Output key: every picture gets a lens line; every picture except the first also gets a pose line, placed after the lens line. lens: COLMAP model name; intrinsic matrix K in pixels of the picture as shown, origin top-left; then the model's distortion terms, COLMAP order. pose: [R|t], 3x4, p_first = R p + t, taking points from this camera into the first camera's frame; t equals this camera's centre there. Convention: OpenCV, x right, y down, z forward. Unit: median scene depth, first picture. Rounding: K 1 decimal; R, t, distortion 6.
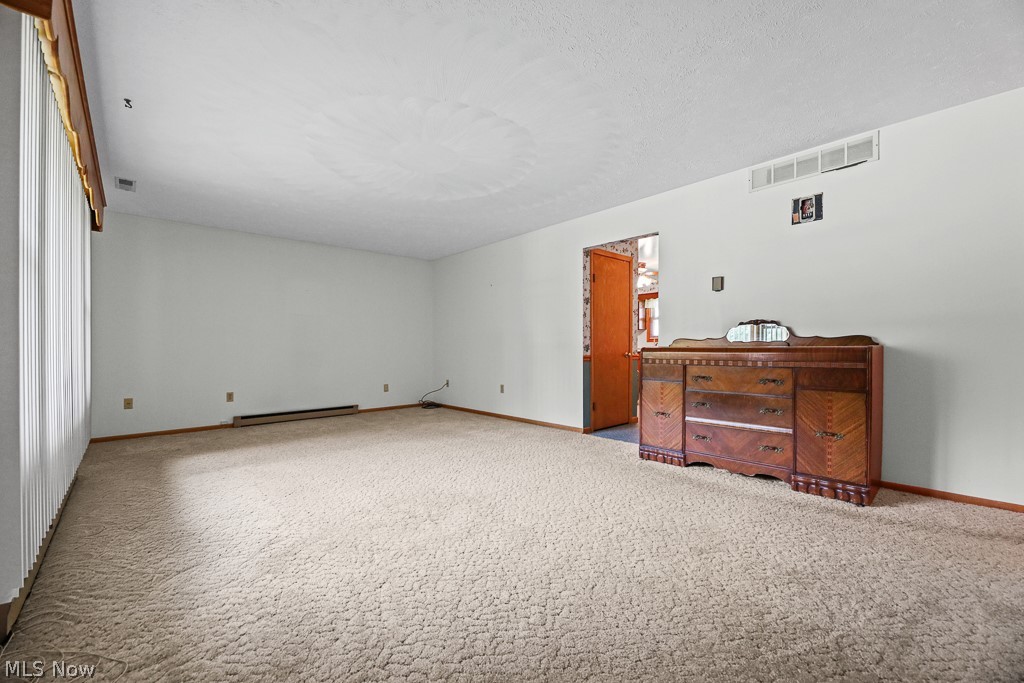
lens RADIAL K [[422.2, 0, 510.1], [0, 422.2, 346.1], [0, 0, 1]] dist [-0.000570, -0.000251]
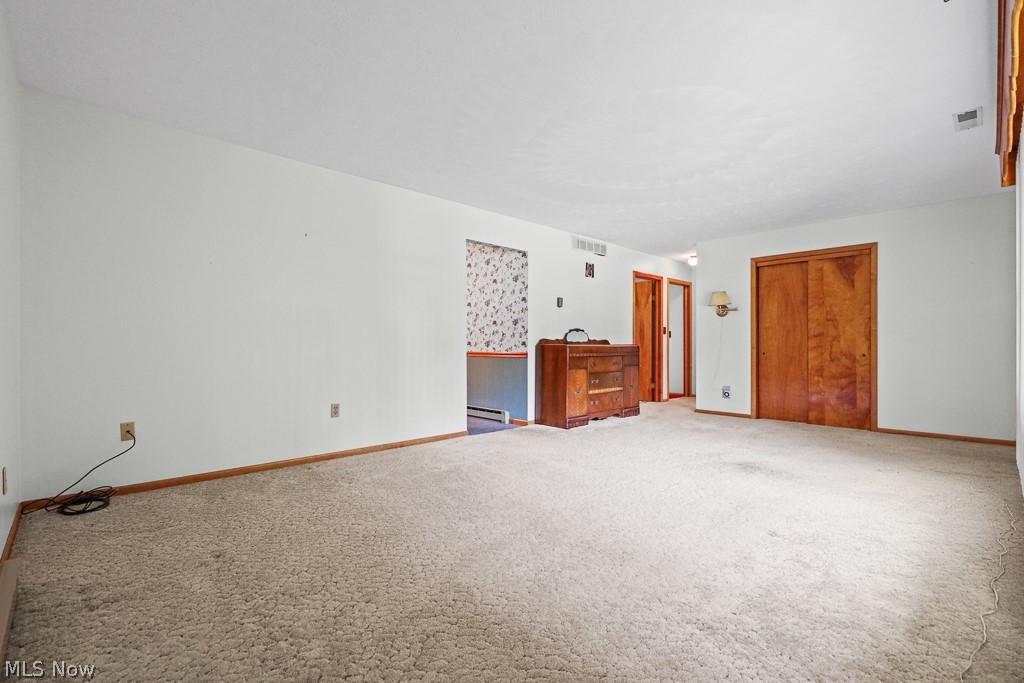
lens RADIAL K [[453.4, 0, 511.0], [0, 453.4, 345.3], [0, 0, 1]] dist [0.000139, -0.000029]
pose [[-0.022470, 0.004615, 0.999737, -1.238085], [-0.004732, 0.999978, -0.004723, 0.013336], [-0.999736, -0.004836, -0.022447, 1.362907]]
